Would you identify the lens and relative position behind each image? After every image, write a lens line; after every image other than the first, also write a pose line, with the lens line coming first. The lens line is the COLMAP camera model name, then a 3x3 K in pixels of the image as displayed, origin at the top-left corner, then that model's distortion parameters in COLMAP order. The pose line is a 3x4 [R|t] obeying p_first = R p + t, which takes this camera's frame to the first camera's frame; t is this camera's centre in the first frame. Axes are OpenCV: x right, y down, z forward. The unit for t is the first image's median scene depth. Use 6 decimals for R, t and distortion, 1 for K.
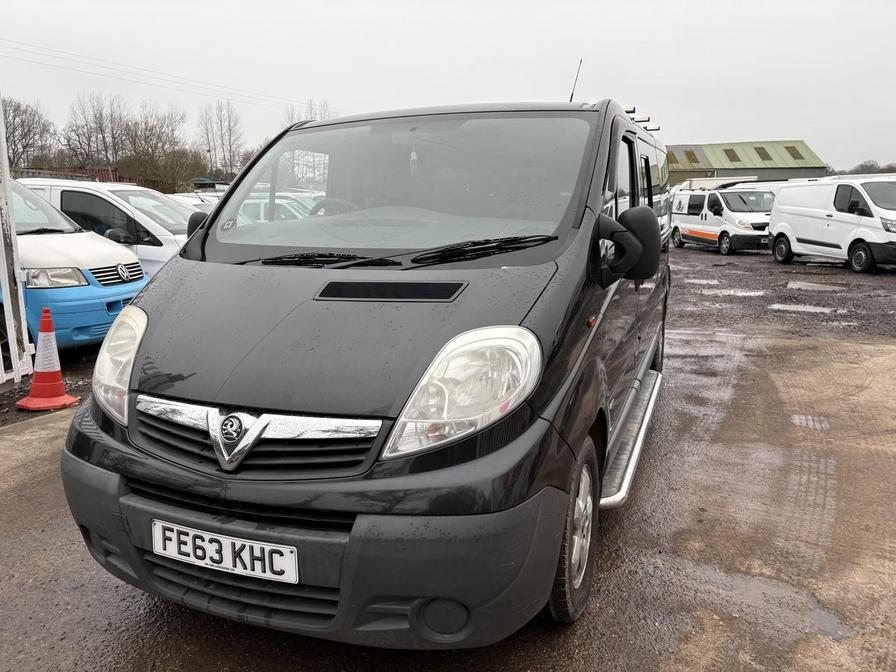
lens RADIAL K [[677.1, 0, 448.0], [0, 677.1, 336.0], [0, 0, 1]] dist [0.060730, -0.073877]
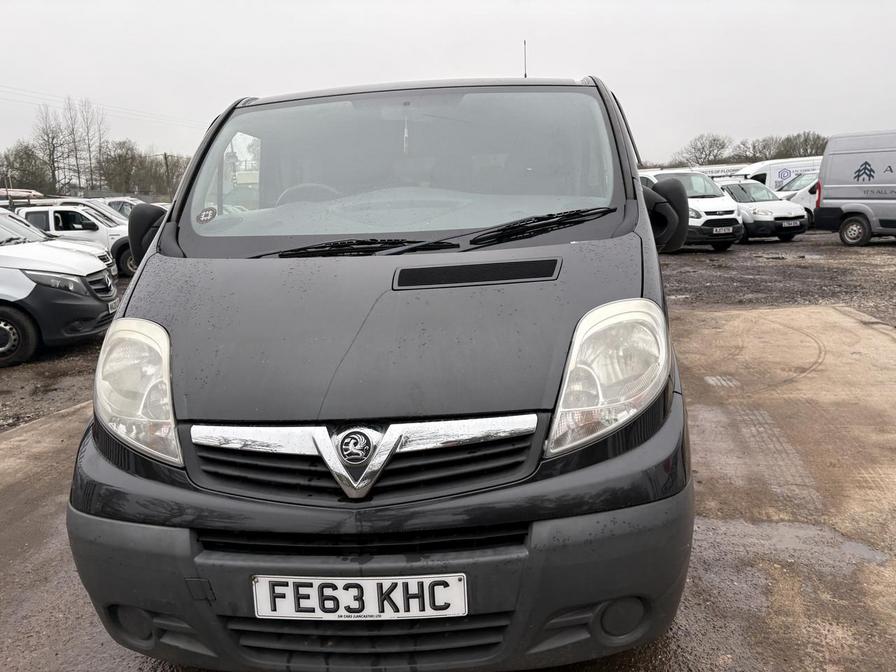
lens RADIAL K [[680.6, 0, 448.0], [0, 680.6, 336.0], [0, 0, 1]] dist [0.013840, -0.000223]
pose [[0.948851, -0.091410, 0.302202, -0.448248], [0.093132, 0.995615, 0.008738, 0.004352], [-0.301676, 0.019854, 0.953204, 0.176955]]
